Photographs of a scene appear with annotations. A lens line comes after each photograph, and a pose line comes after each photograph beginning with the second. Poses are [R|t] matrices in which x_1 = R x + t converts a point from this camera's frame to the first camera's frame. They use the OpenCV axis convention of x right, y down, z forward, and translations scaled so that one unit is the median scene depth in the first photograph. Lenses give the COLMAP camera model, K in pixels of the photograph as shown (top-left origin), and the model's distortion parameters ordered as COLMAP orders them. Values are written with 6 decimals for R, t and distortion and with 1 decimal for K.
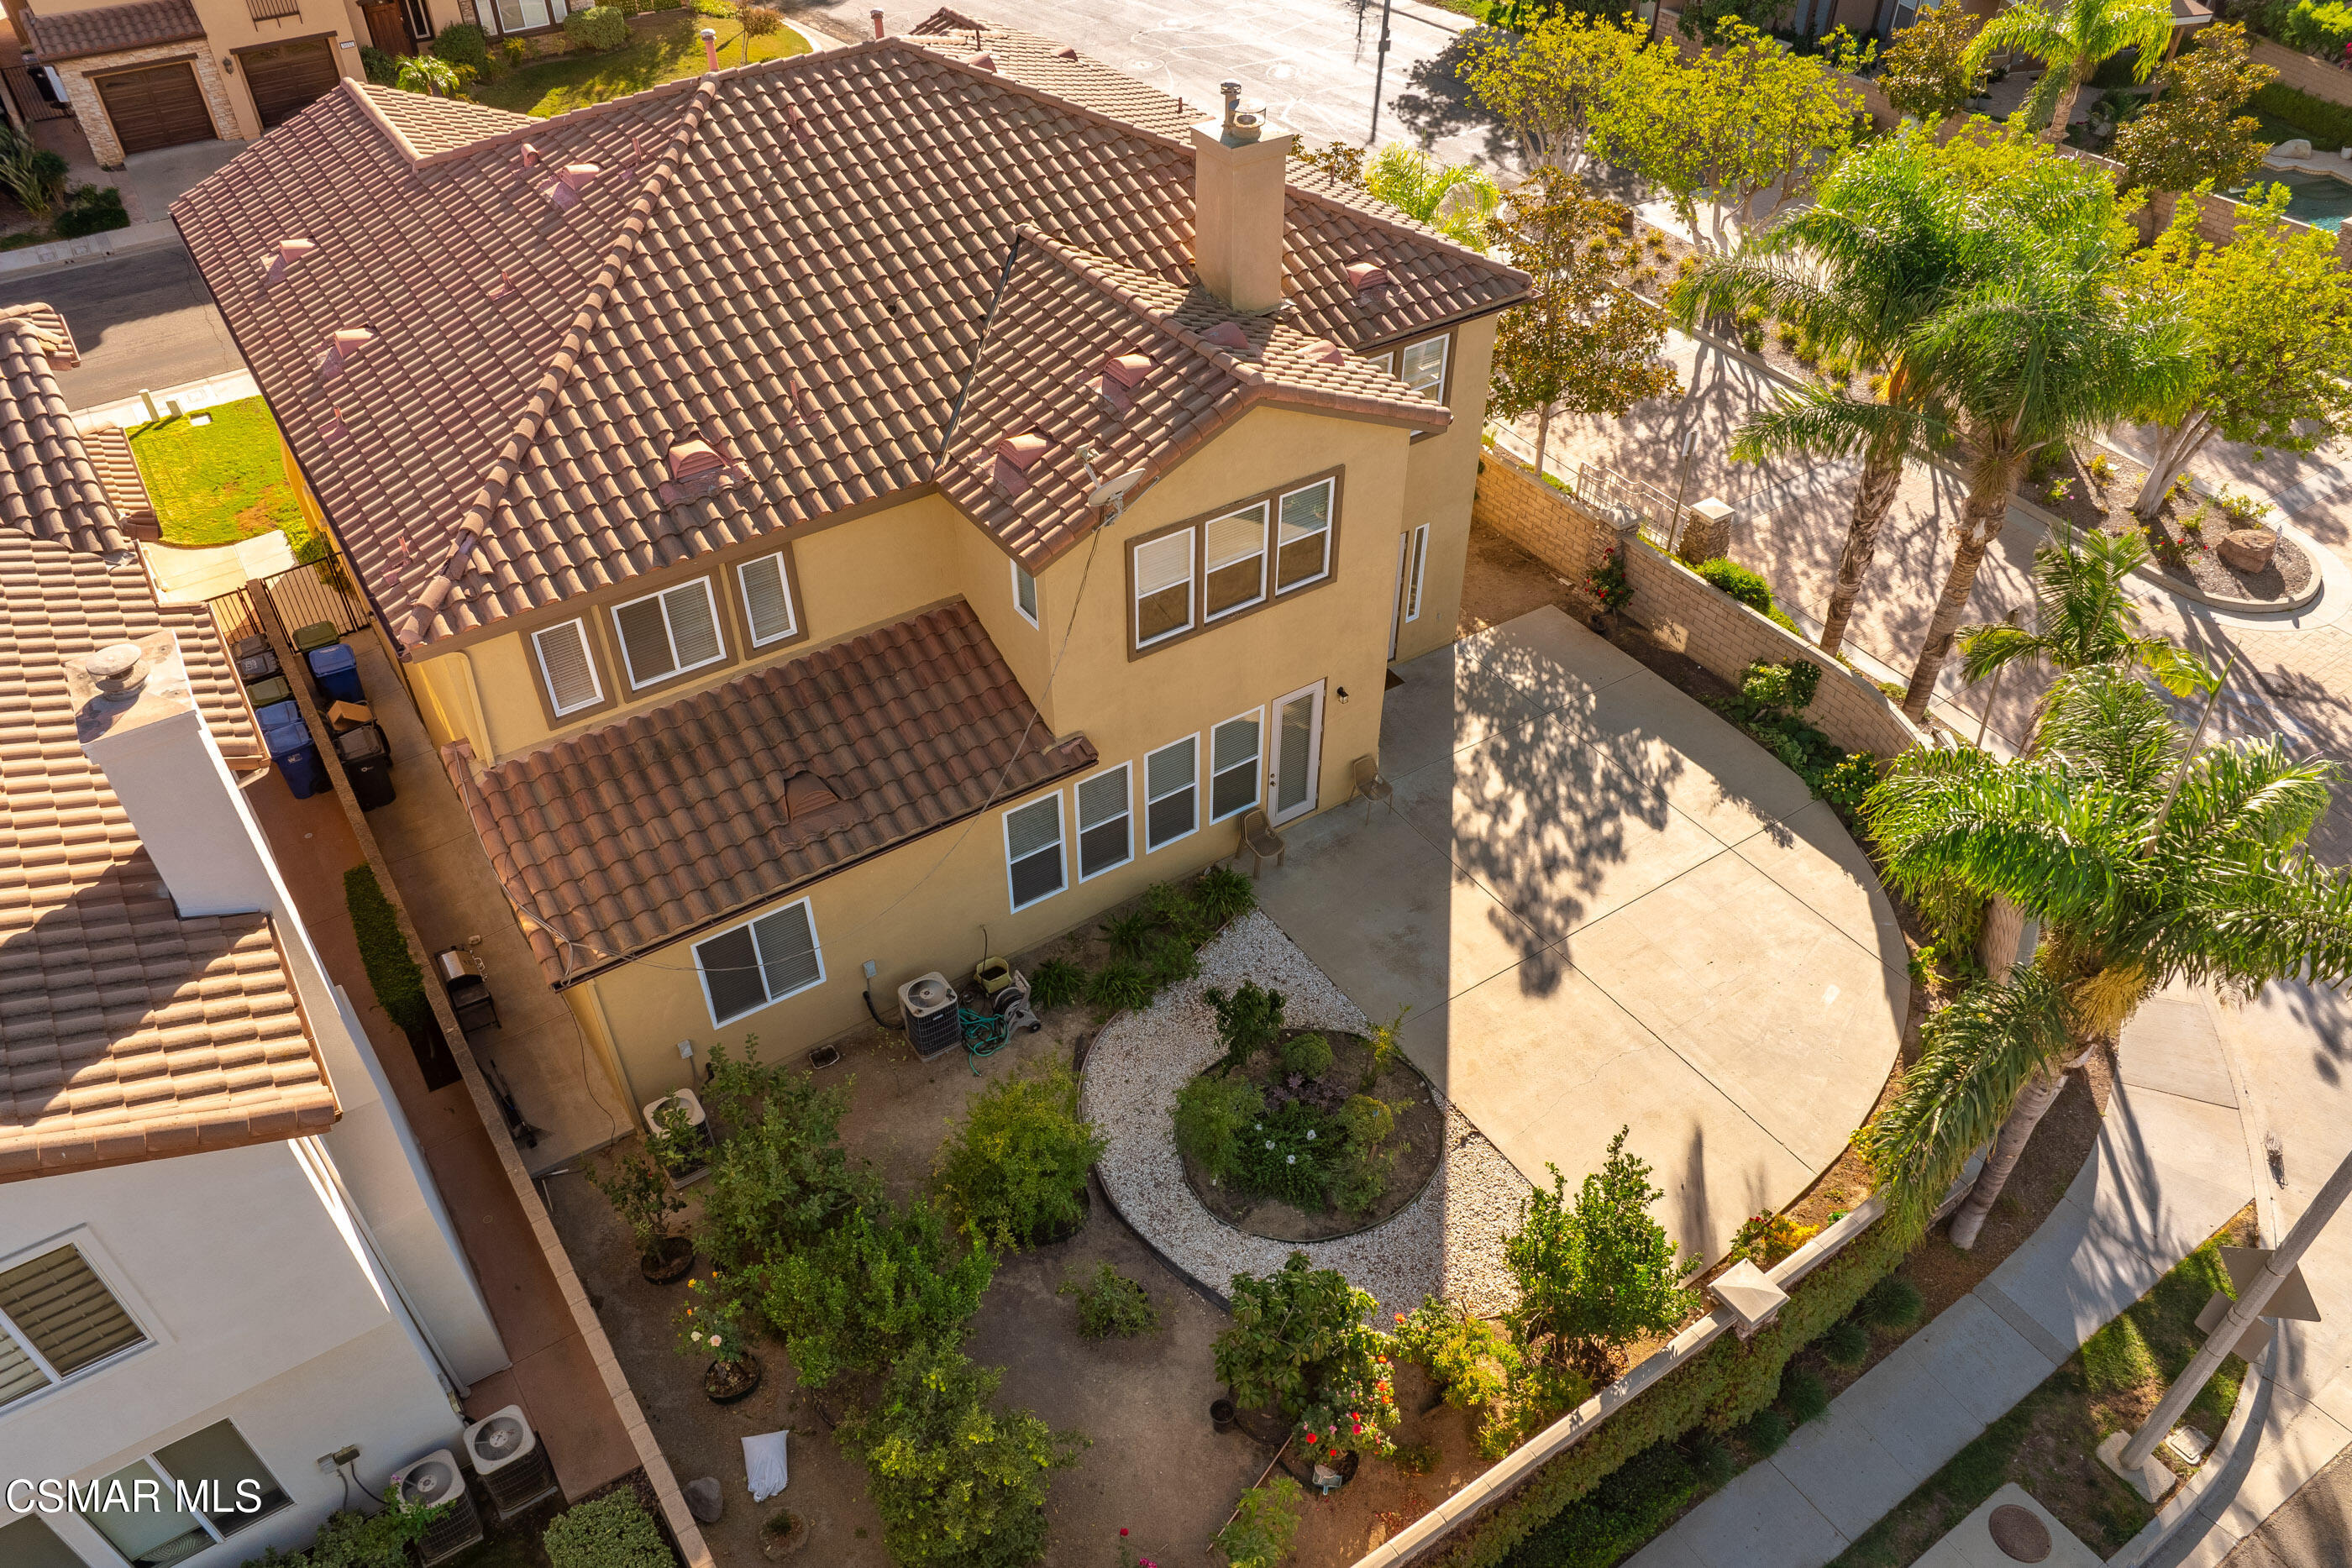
lens RADIAL K [[1666.3, 0, 1171.2], [0, 1666.3, 822.1], [0, 0, 1]] dist [-0.059964, 0.028820]
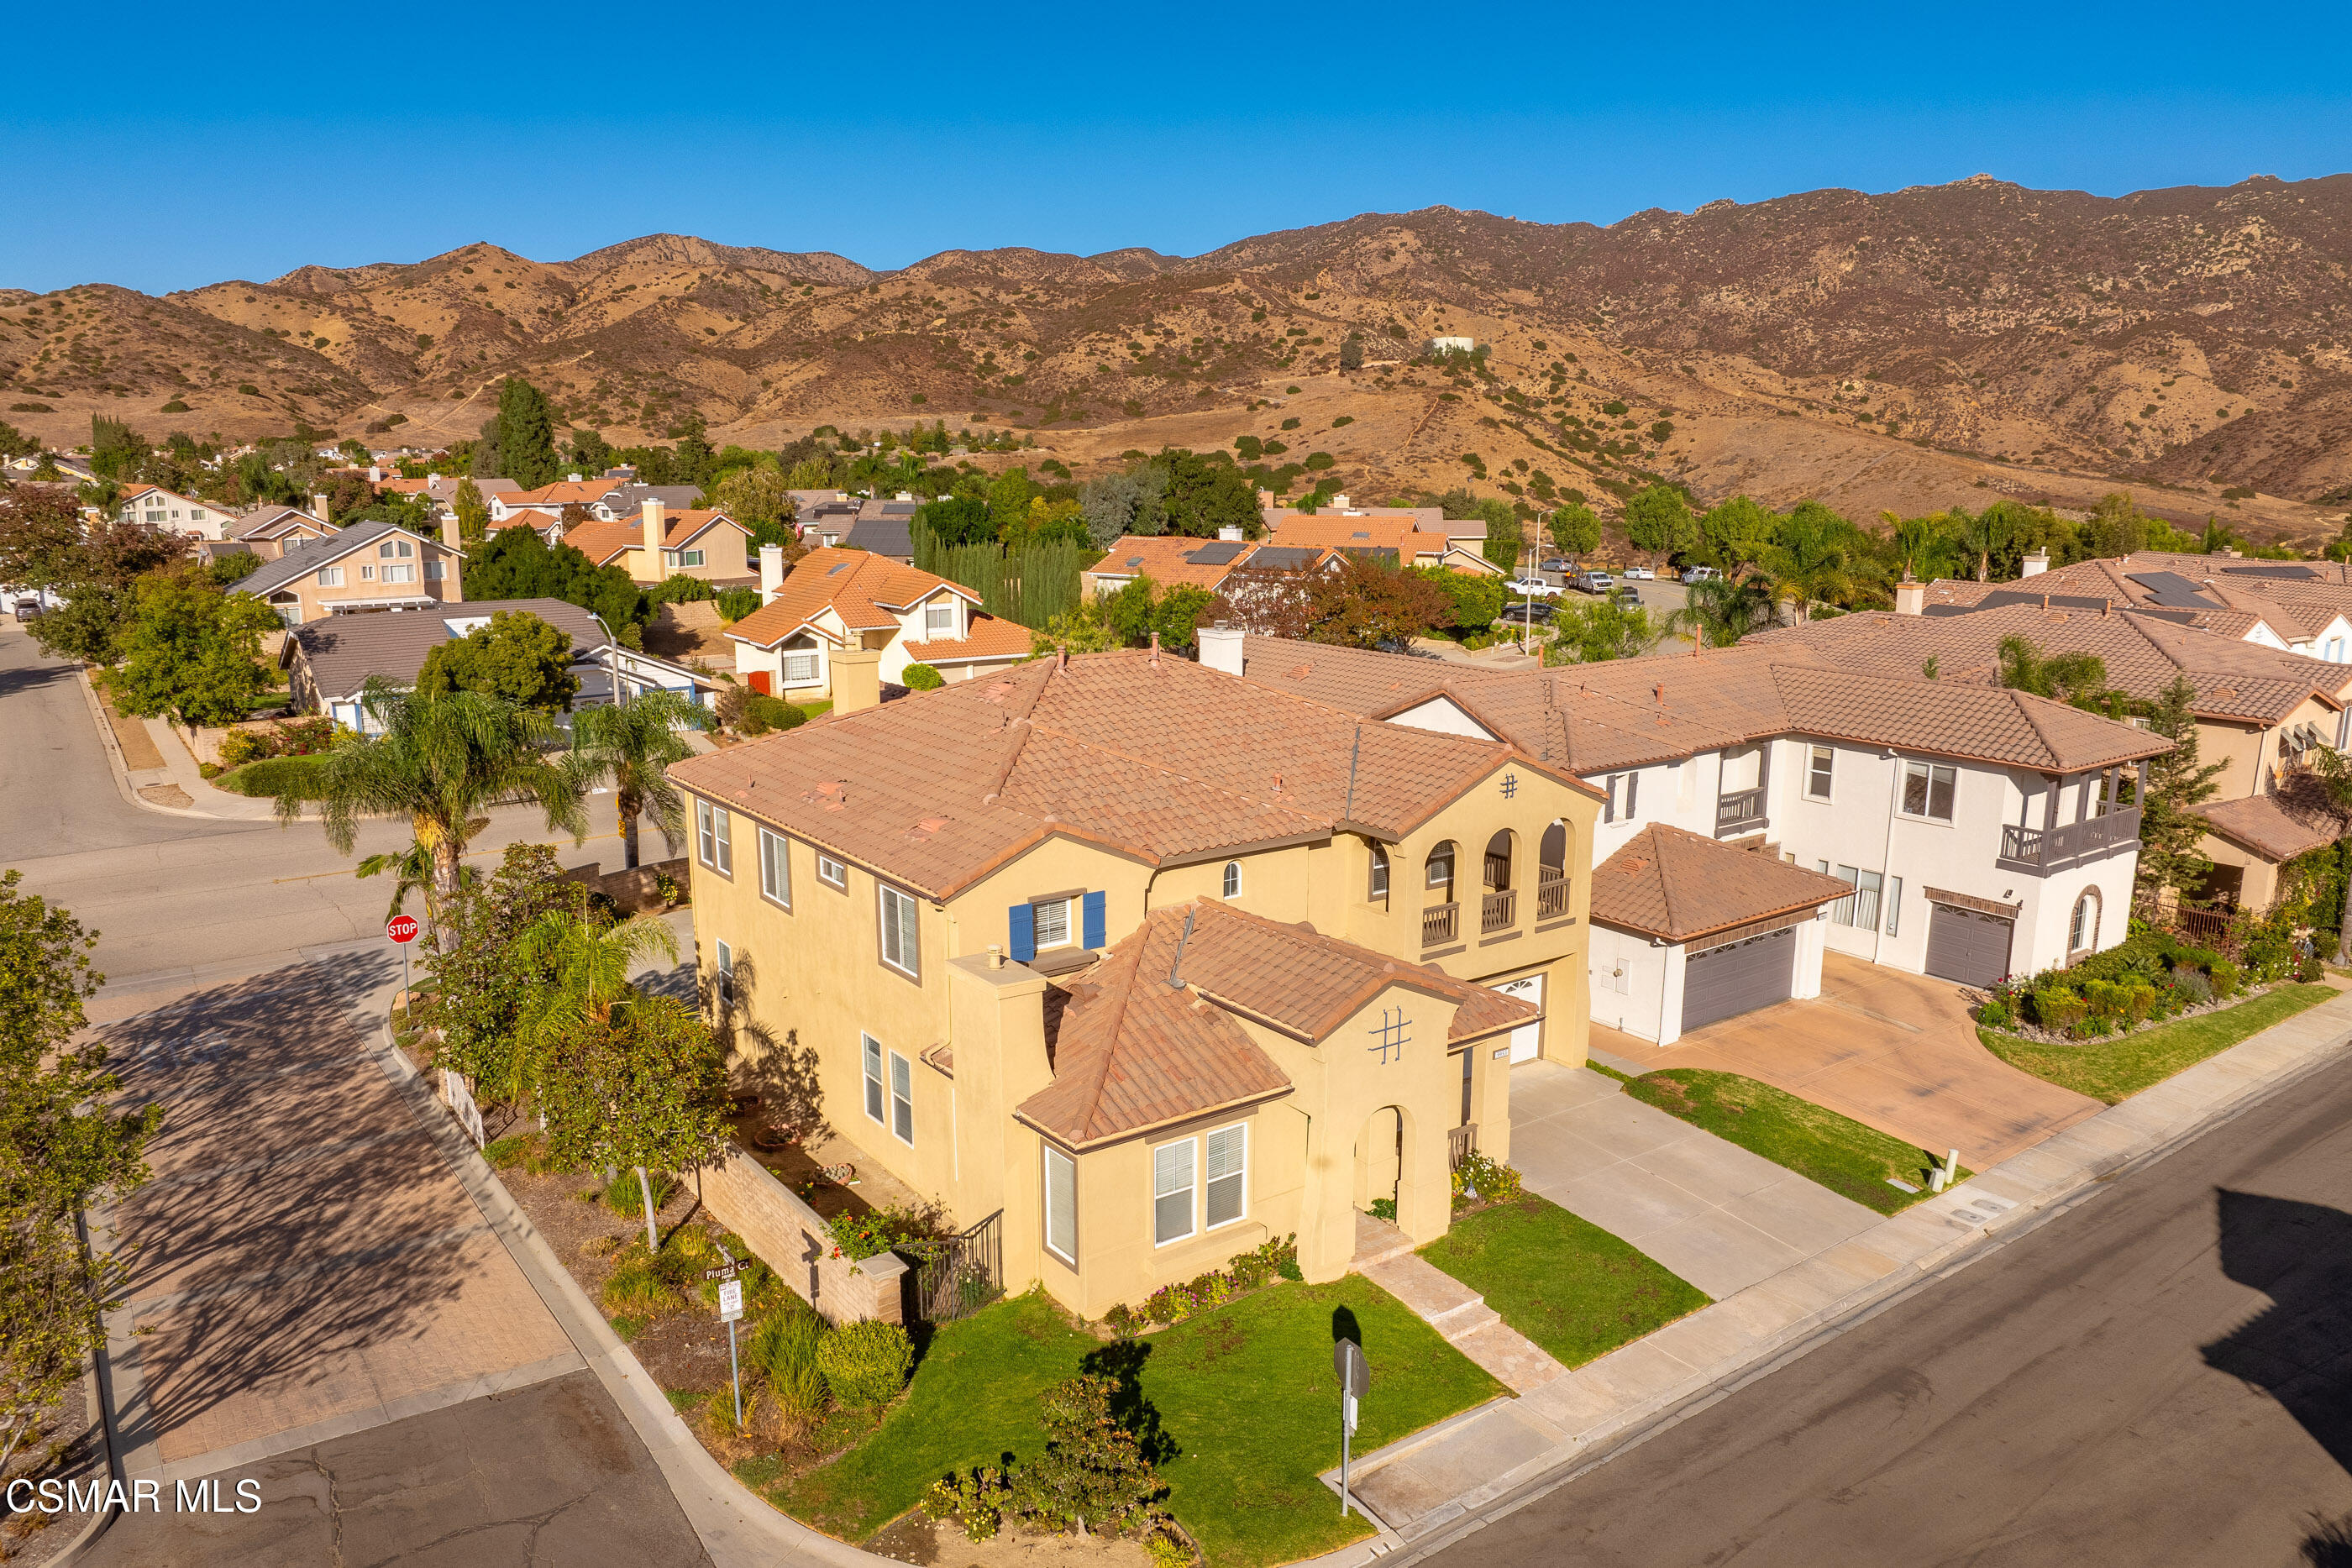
lens RADIAL K [[1666.3, 0, 1176.0], [0, 1666.3, 824.6], [0, 0, 1]] dist [-0.059964, 0.028820]
pose [[-0.999423, 0.007882, -0.033045, -0.248142], [-0.022296, 0.581729, 0.813077, -1.769175], [0.025632, 0.813344, -0.581218, 2.170659]]
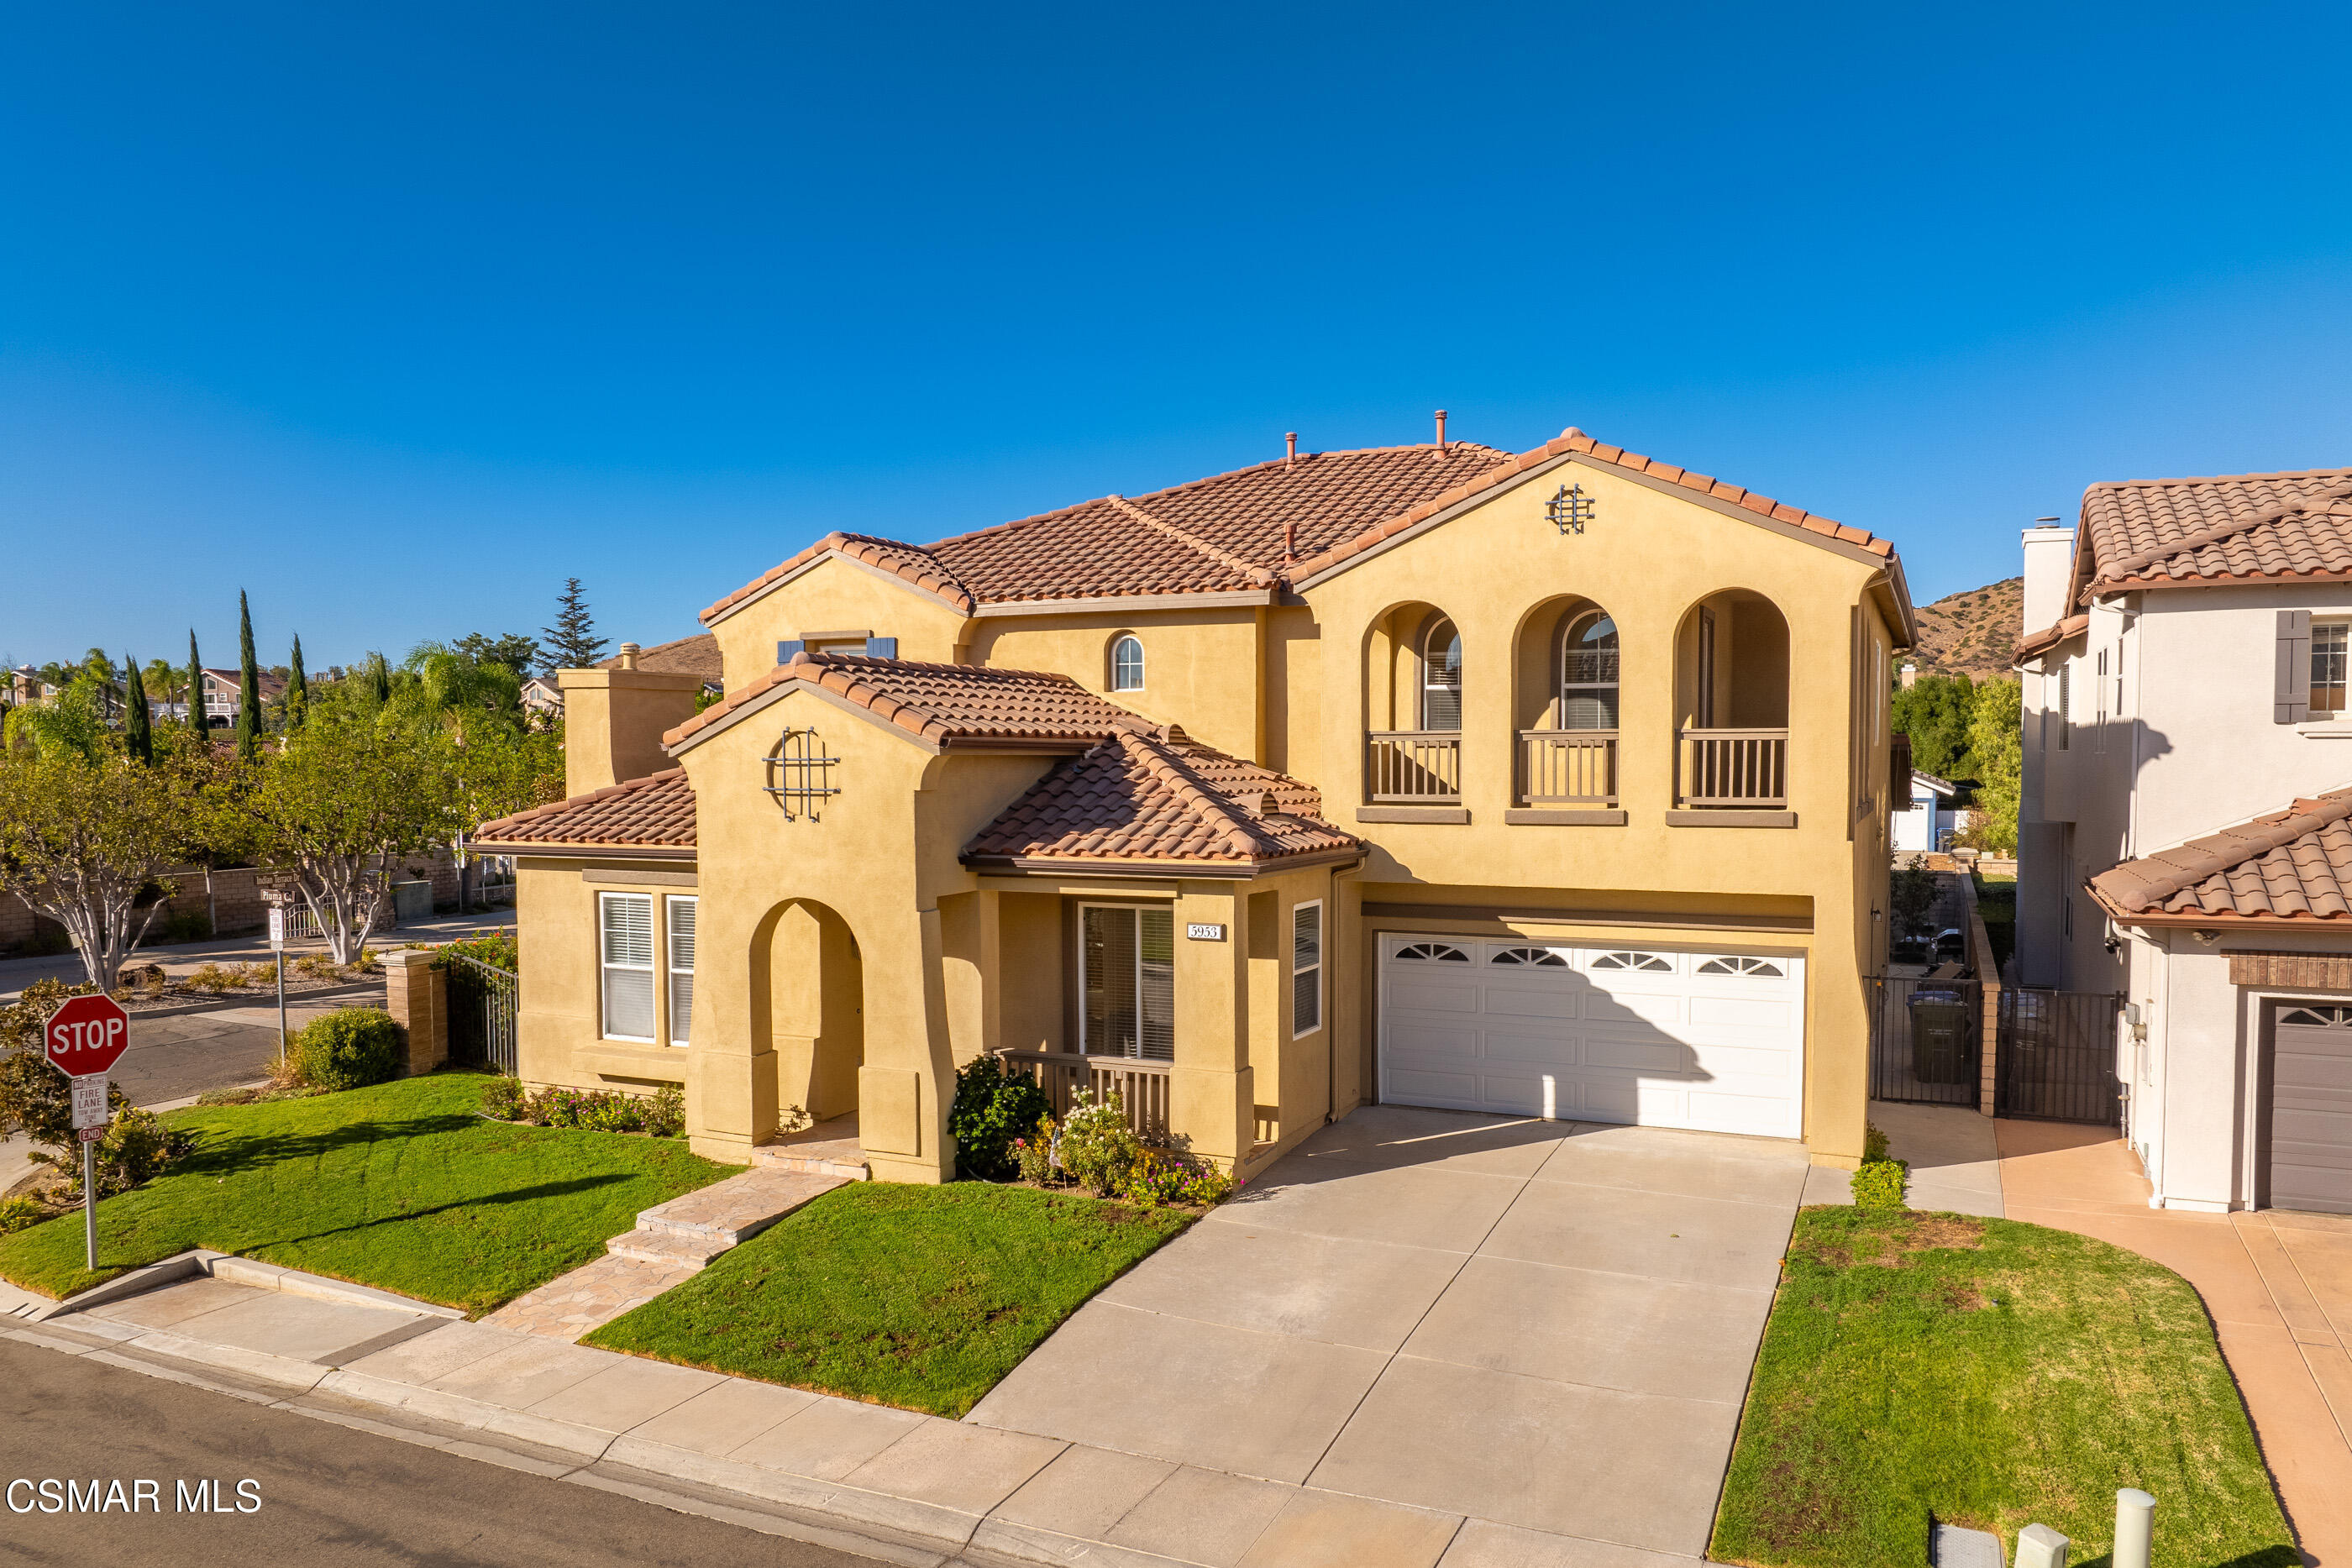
lens RADIAL K [[1666.3, 0, 1177.0], [0, 1666.3, 818.8], [0, 0, 1]] dist [-0.059964, 0.028820]
pose [[-0.519211, -0.034032, 0.853968, -1.203994], [0.571453, 0.729169, 0.376502, -0.827941], [-0.635500, 0.683487, -0.359145, 1.752414]]
